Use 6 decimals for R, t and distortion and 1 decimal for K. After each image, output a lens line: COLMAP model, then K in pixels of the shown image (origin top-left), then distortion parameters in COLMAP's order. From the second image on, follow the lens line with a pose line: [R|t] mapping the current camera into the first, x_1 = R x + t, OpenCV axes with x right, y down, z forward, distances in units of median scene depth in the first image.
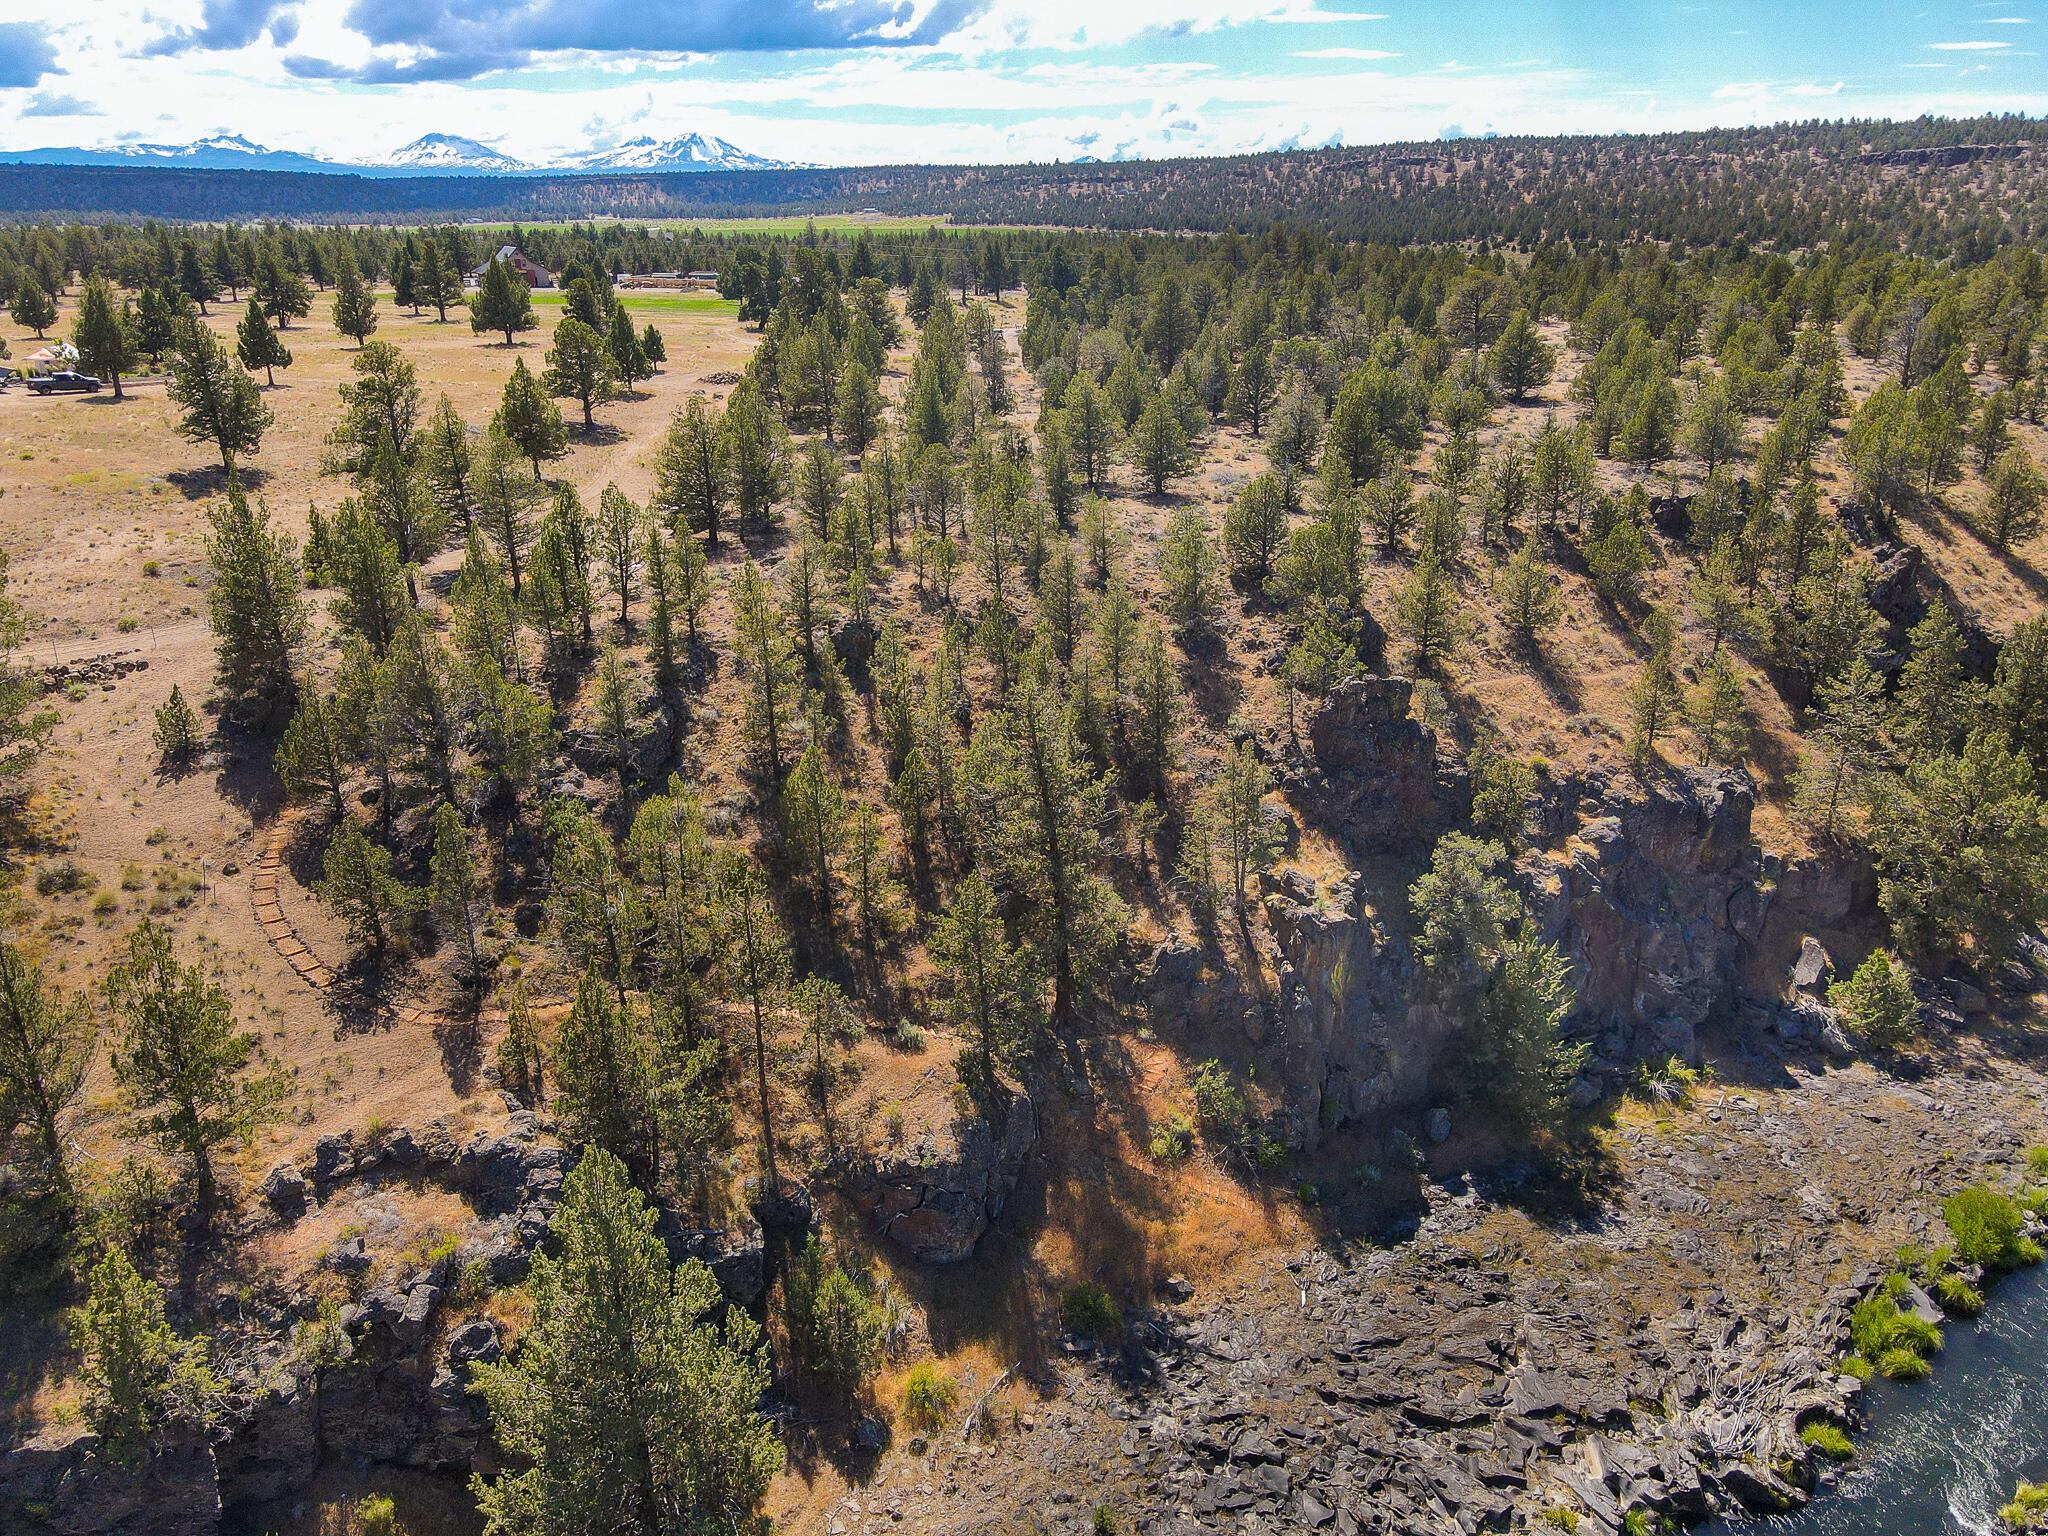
lens RADIAL K [[1509.2, 0, 1024.0], [0, 1509.2, 773.1], [0, 0, 1]] dist [0.011891, 0.002918]
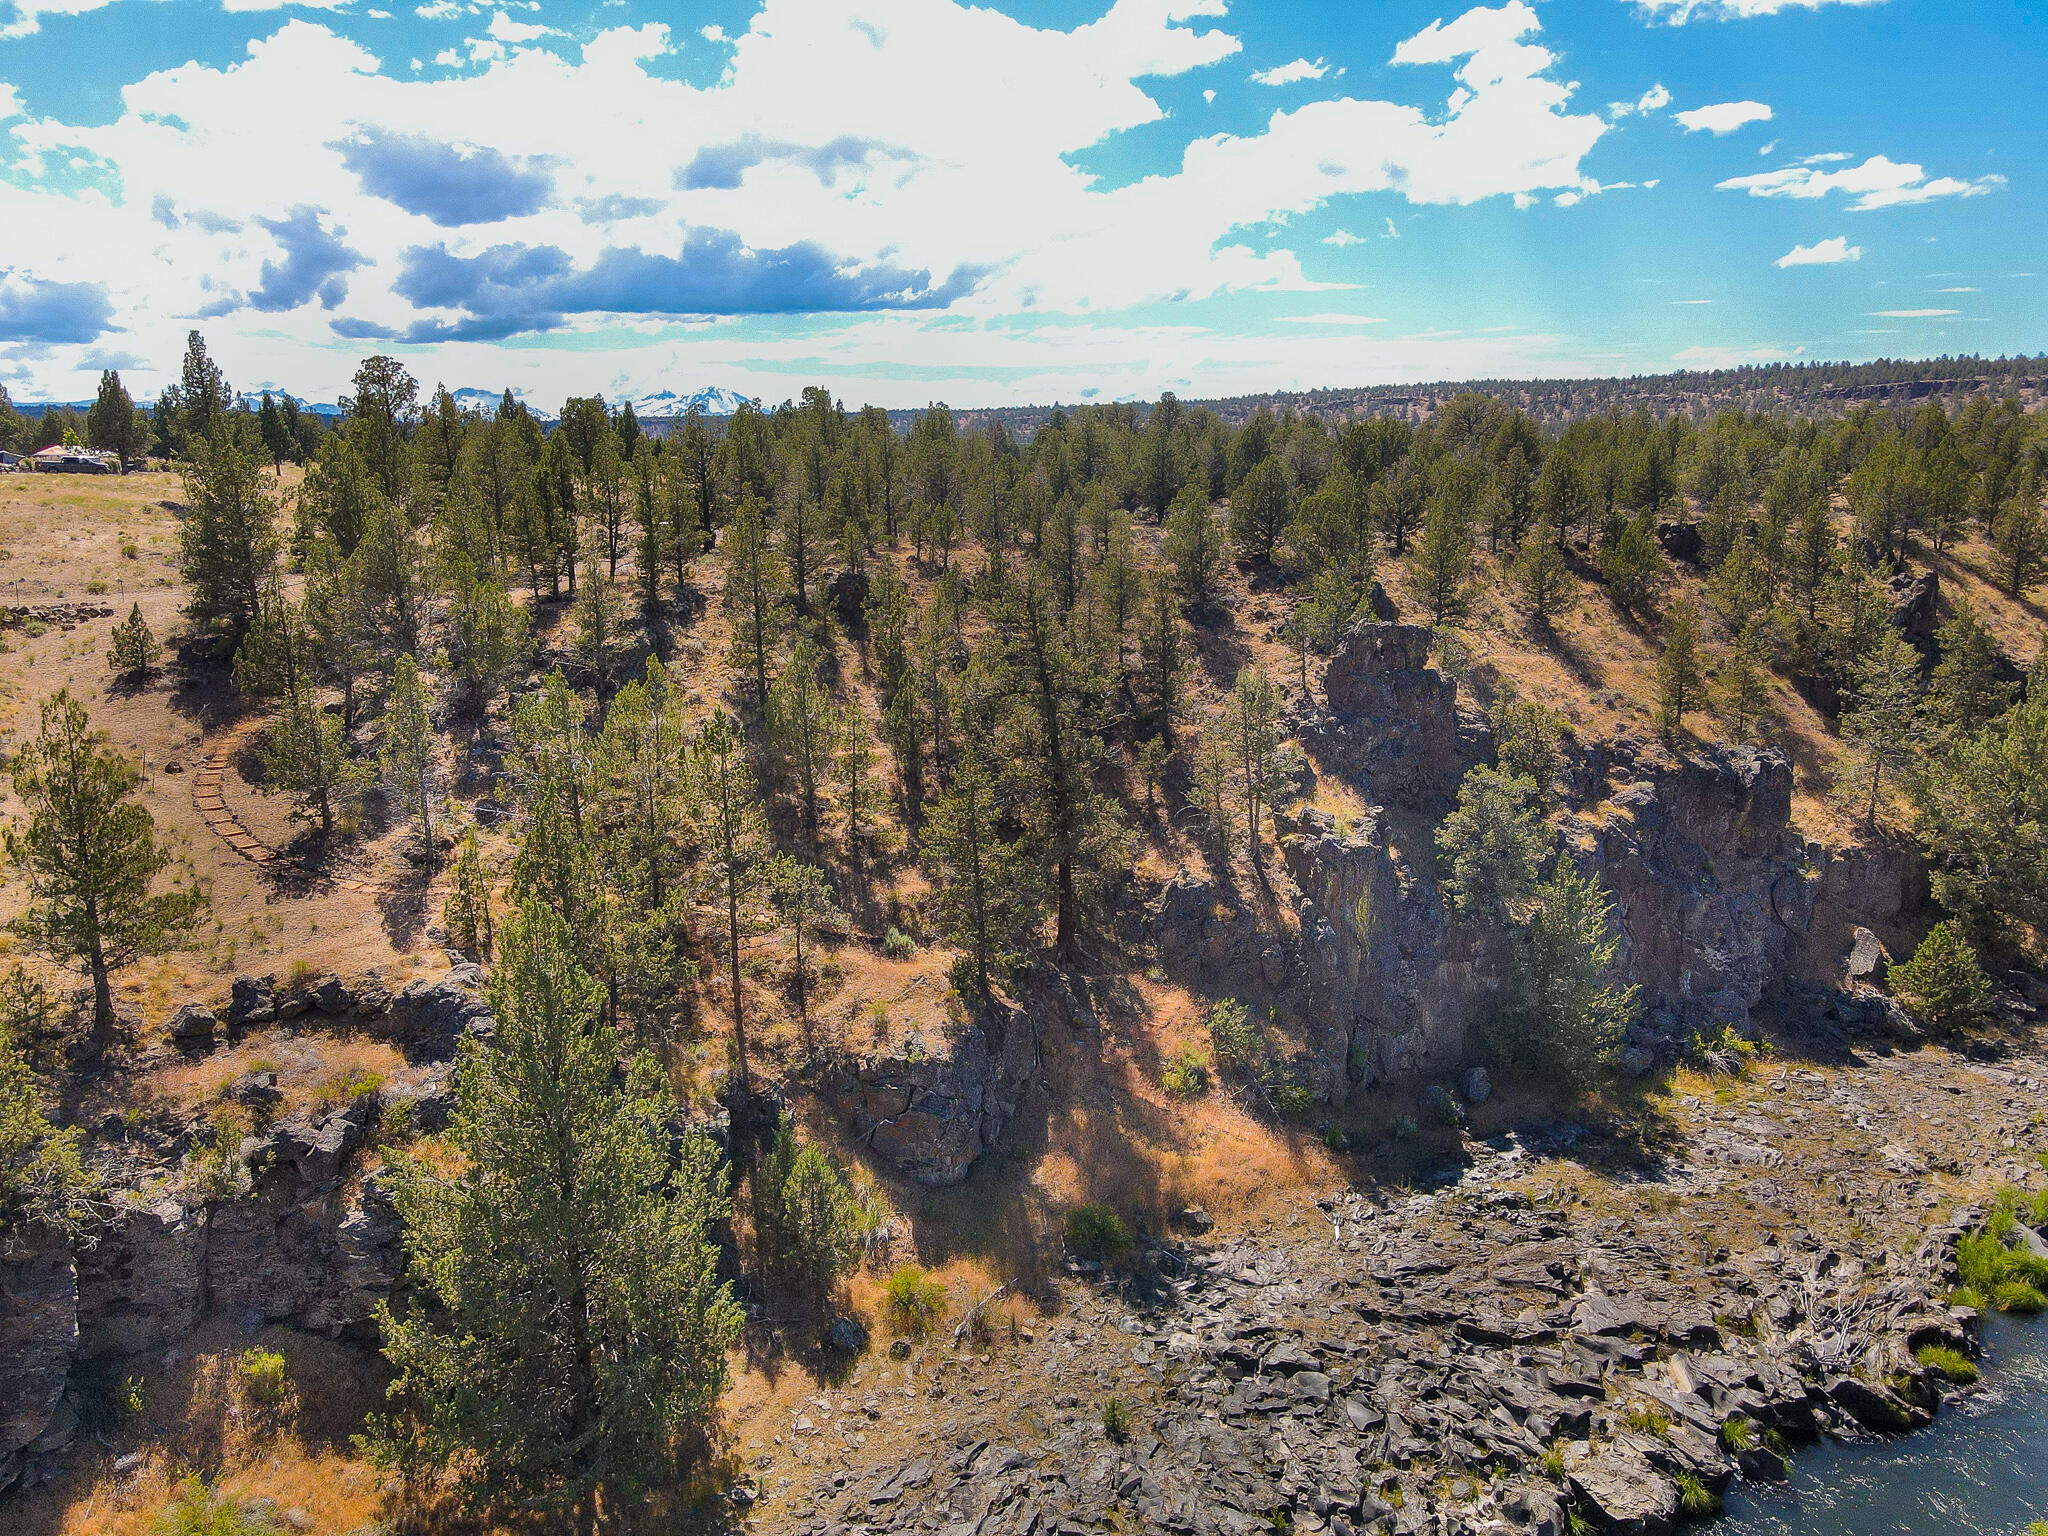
lens RADIAL K [[1511.3, 0, 1024.0], [0, 1511.3, 768.0], [0, 0, 1]] dist [0.014882, -0.004842]
pose [[0.999997, 0.002601, -0.000055, 0.000116], [-0.002578, 0.988104, -0.153764, 0.196716], [-0.000345, 0.153763, 0.988108, 0.072219]]
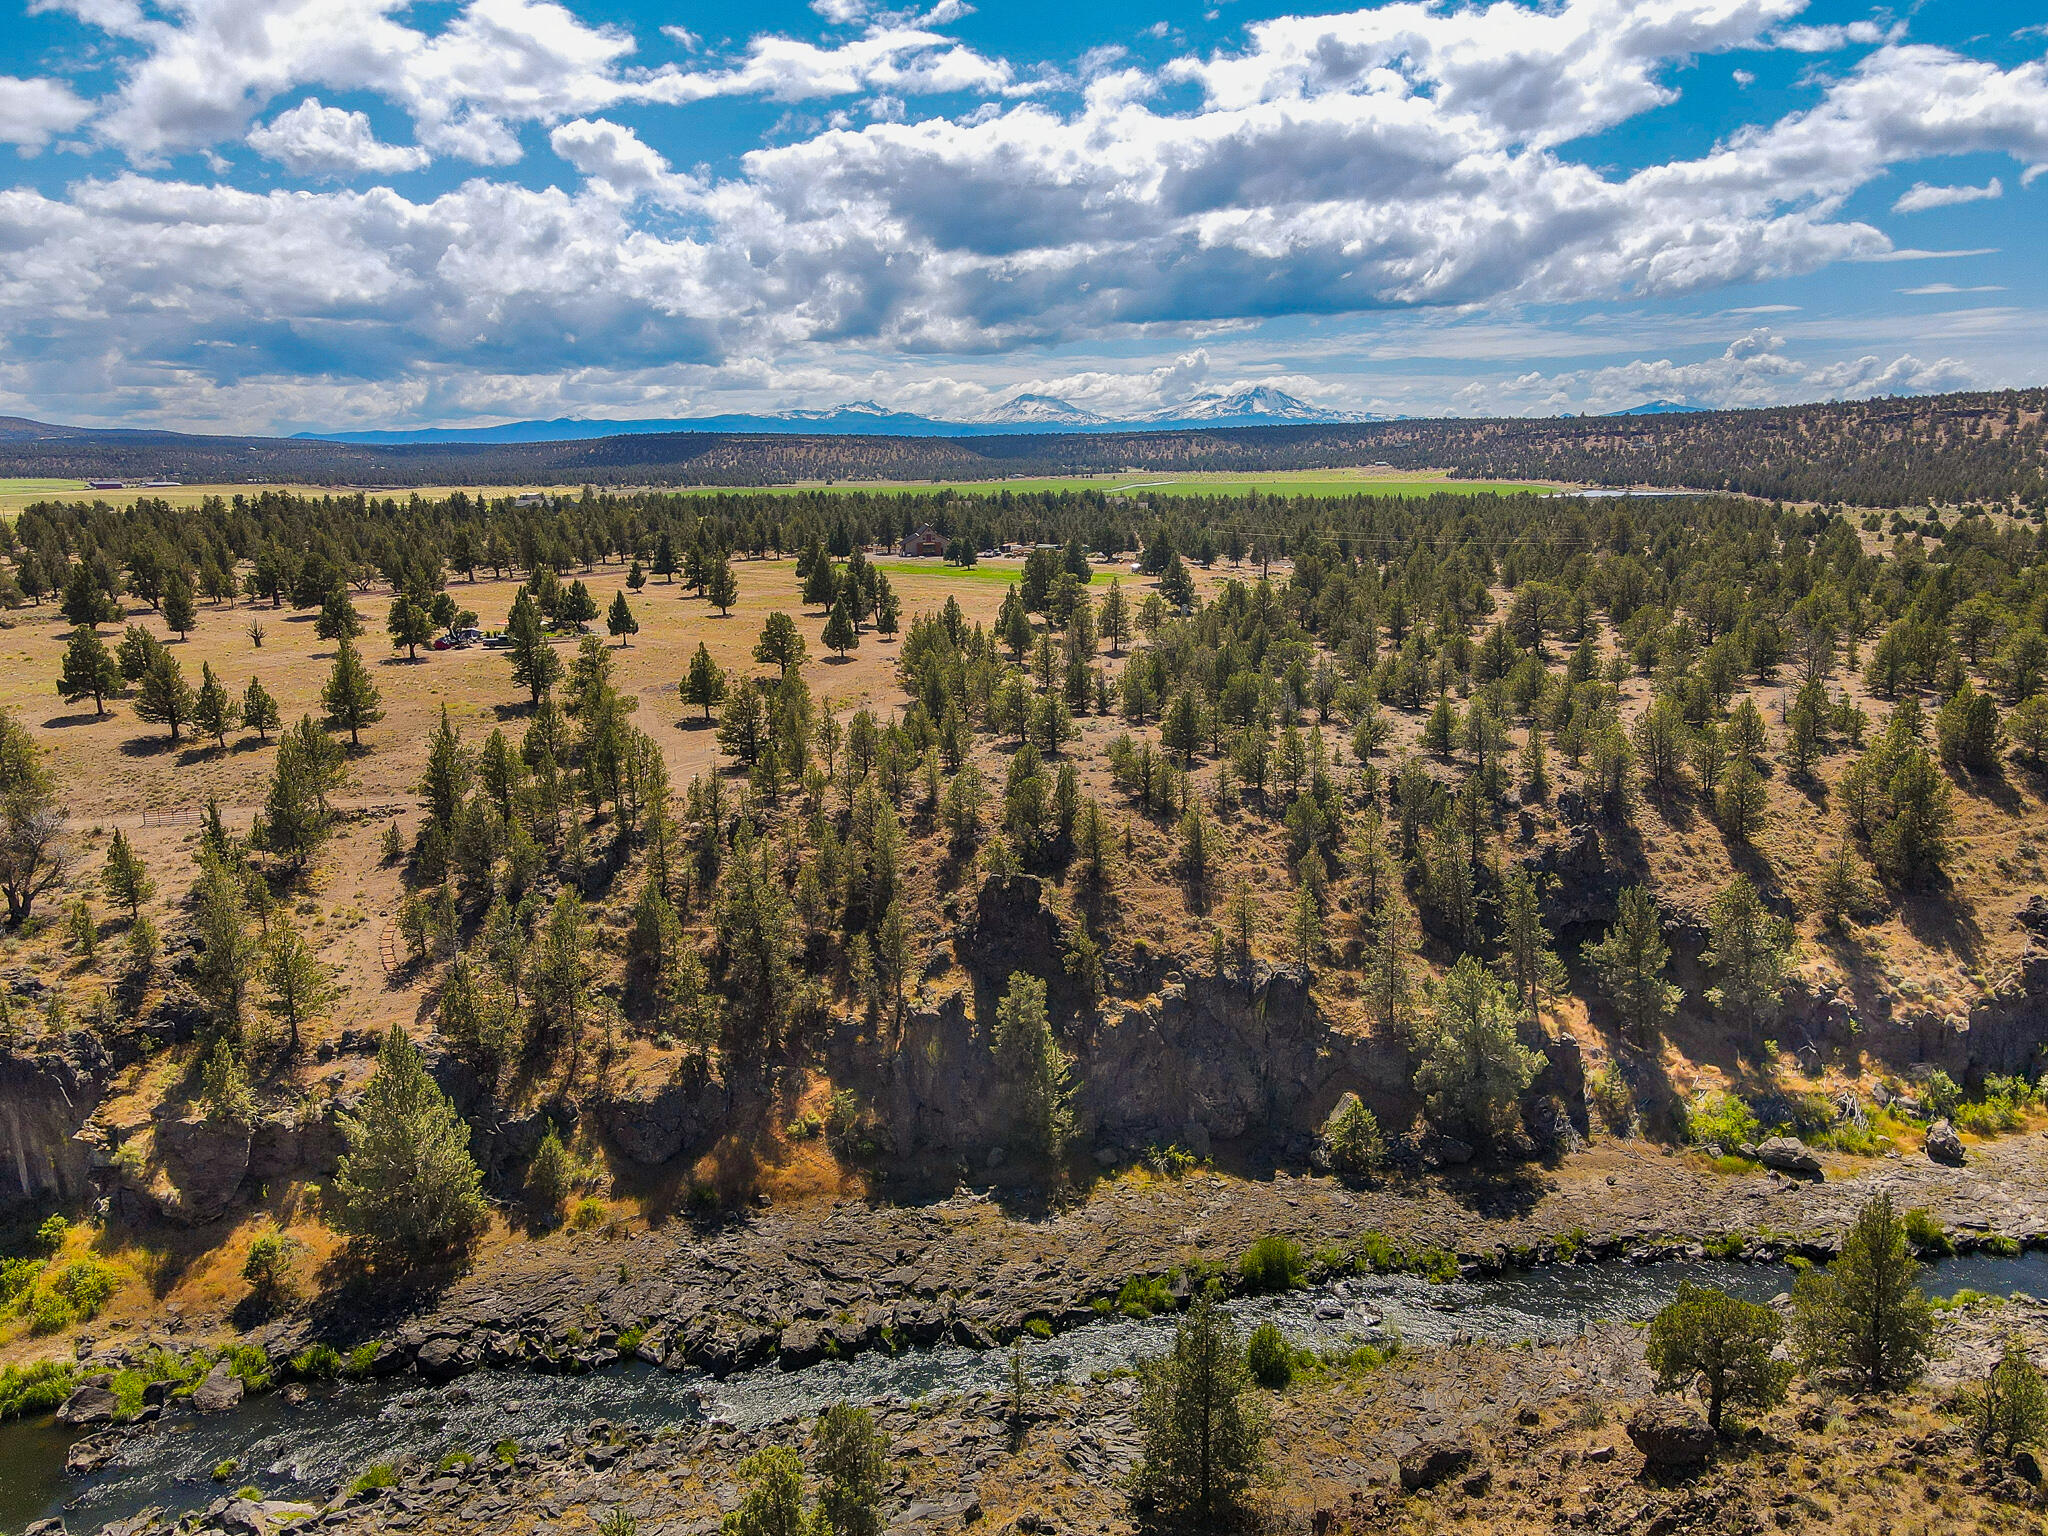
lens RADIAL K [[1509.2, 0, 1024.0], [0, 1509.2, 773.1], [0, 0, 1]] dist [0.011891, 0.002918]
pose [[0.940021, 0.065169, -0.334834, 0.858718], [-0.114311, 0.985007, -0.129205, 0.040412], [0.321394, 0.159731, 0.933377, -0.563868]]
